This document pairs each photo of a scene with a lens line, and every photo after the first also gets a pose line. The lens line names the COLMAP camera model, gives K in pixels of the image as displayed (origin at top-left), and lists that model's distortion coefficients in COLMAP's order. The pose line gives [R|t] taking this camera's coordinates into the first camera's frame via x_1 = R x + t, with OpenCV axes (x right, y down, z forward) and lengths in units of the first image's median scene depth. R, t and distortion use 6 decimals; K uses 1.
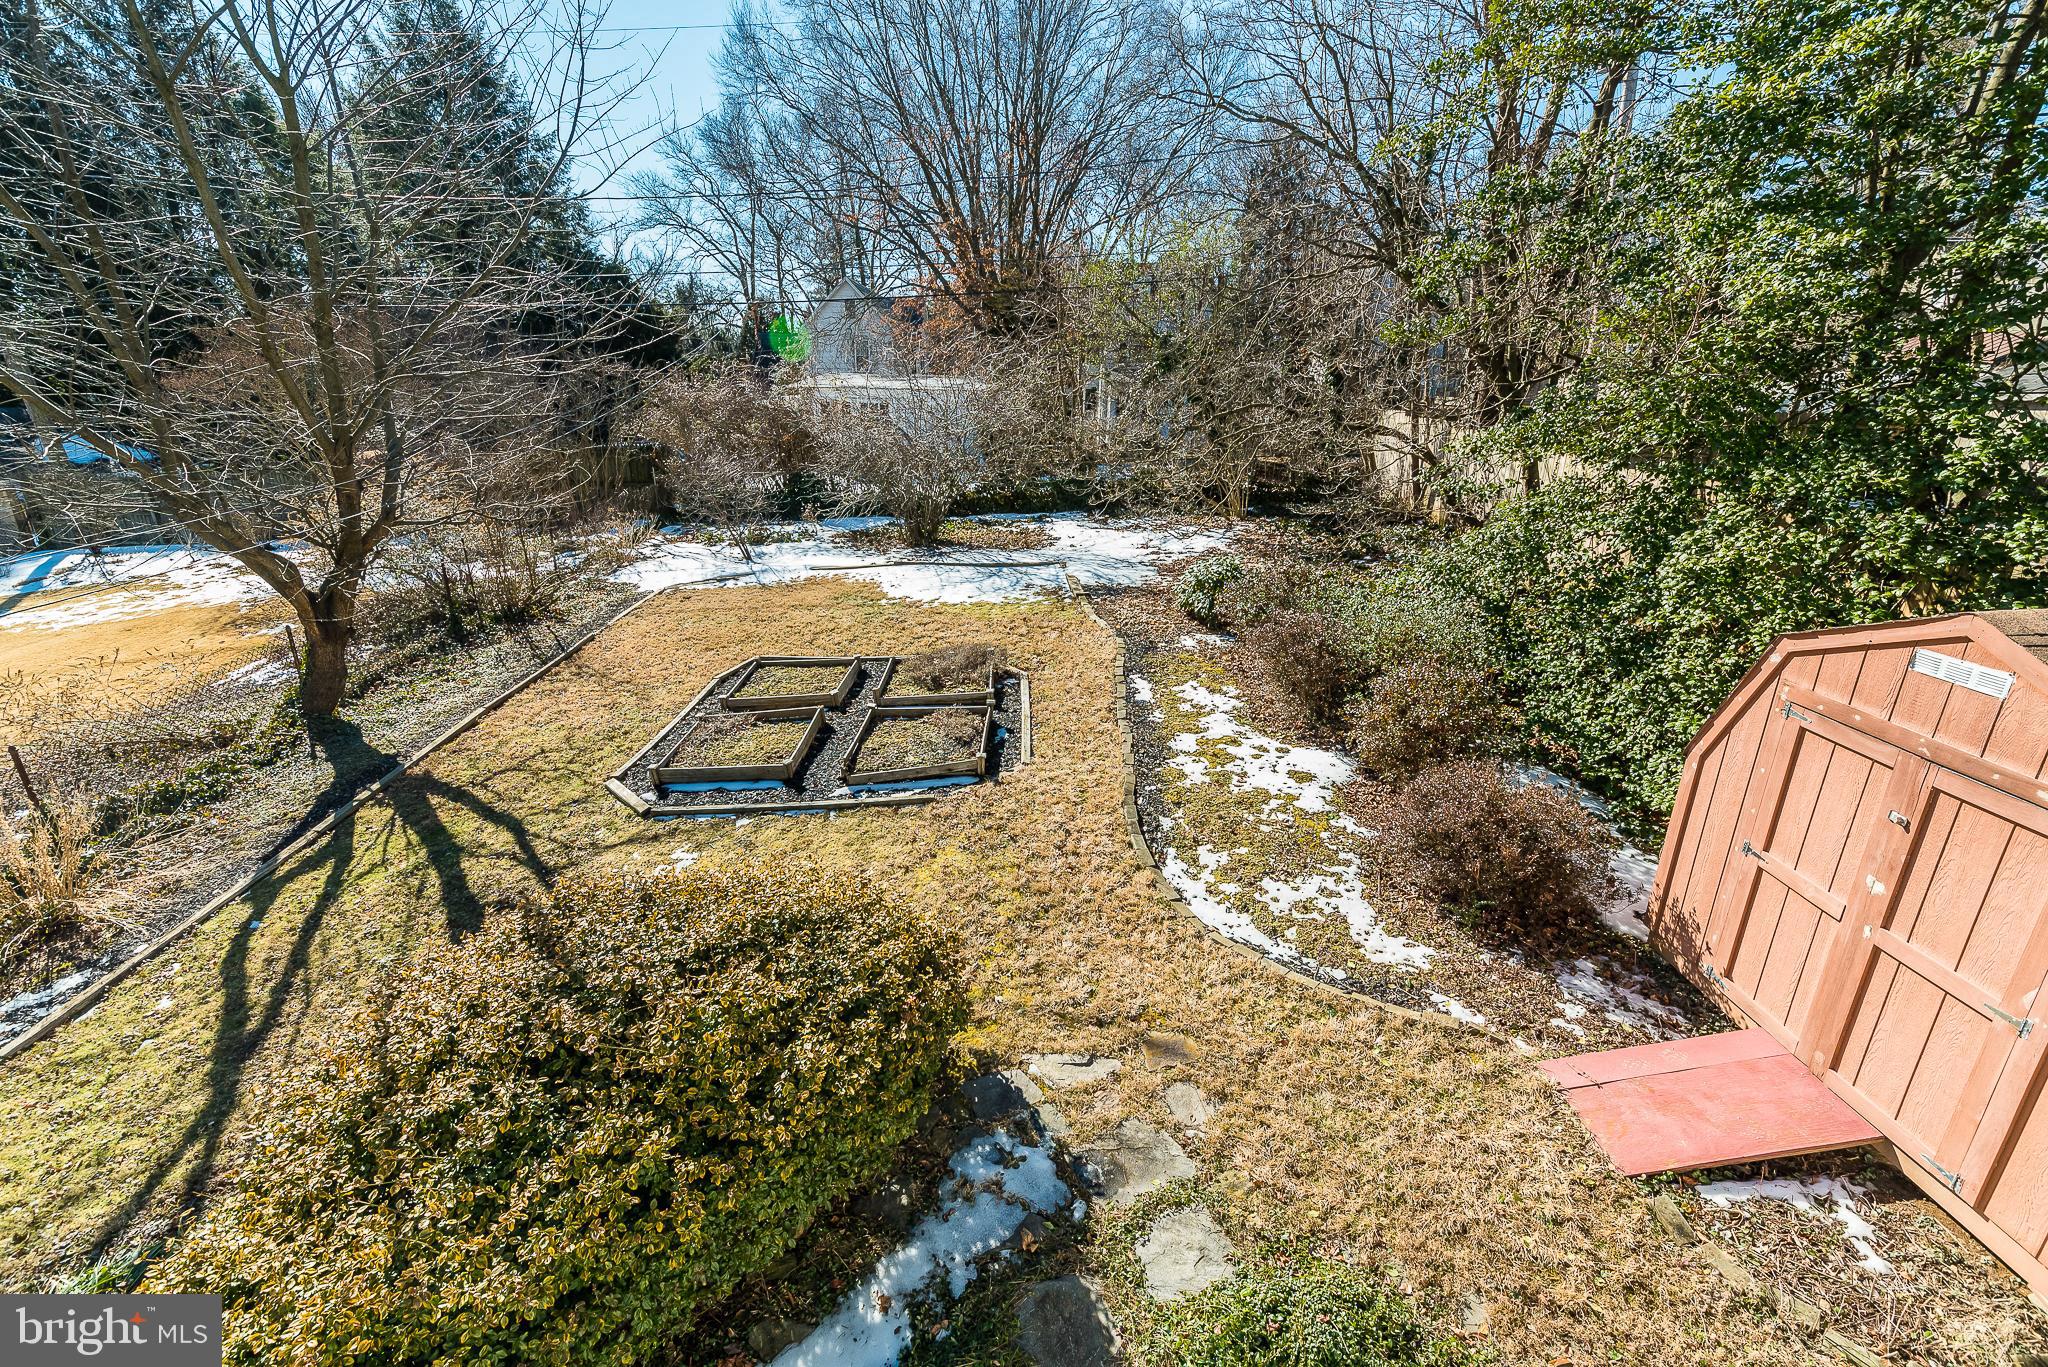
lens RADIAL K [[869.6, 0, 1012.7], [0, 869.6, 672.5], [0, 0, 1]] dist [0.007130, 0.000469]
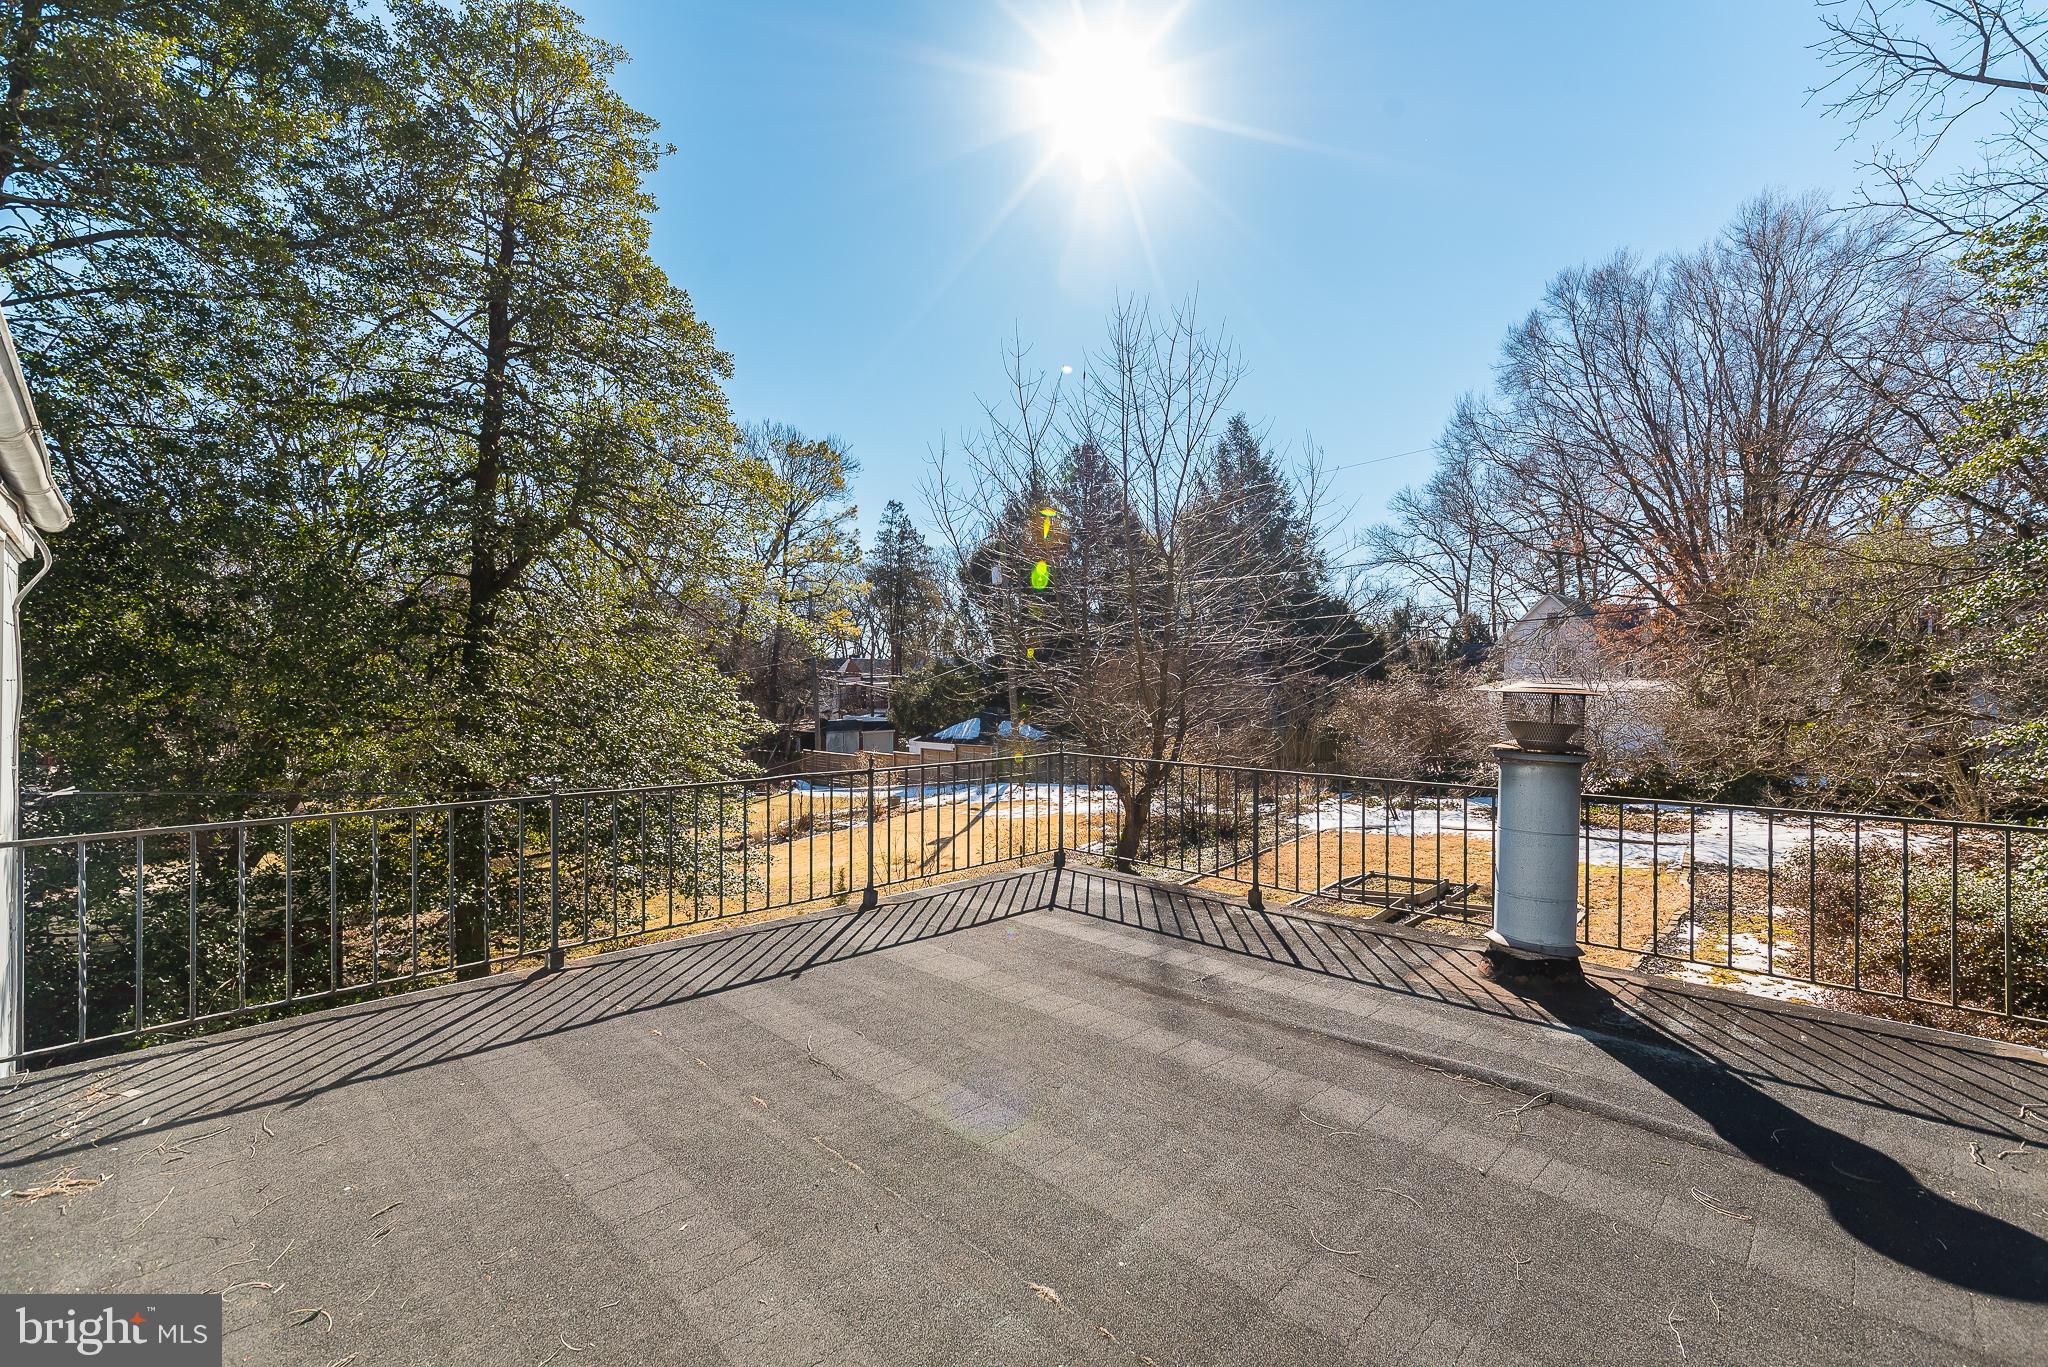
lens RADIAL K [[869.6, 0, 1017.1], [0, 869.6, 685.7], [0, 0, 1]] dist [0.007130, 0.000469]
pose [[0.720599, -0.010932, -0.693266, 0.091853], [-0.210693, 0.949141, -0.233967, 0.049981], [0.660564, 0.314662, 0.681647, -0.149382]]
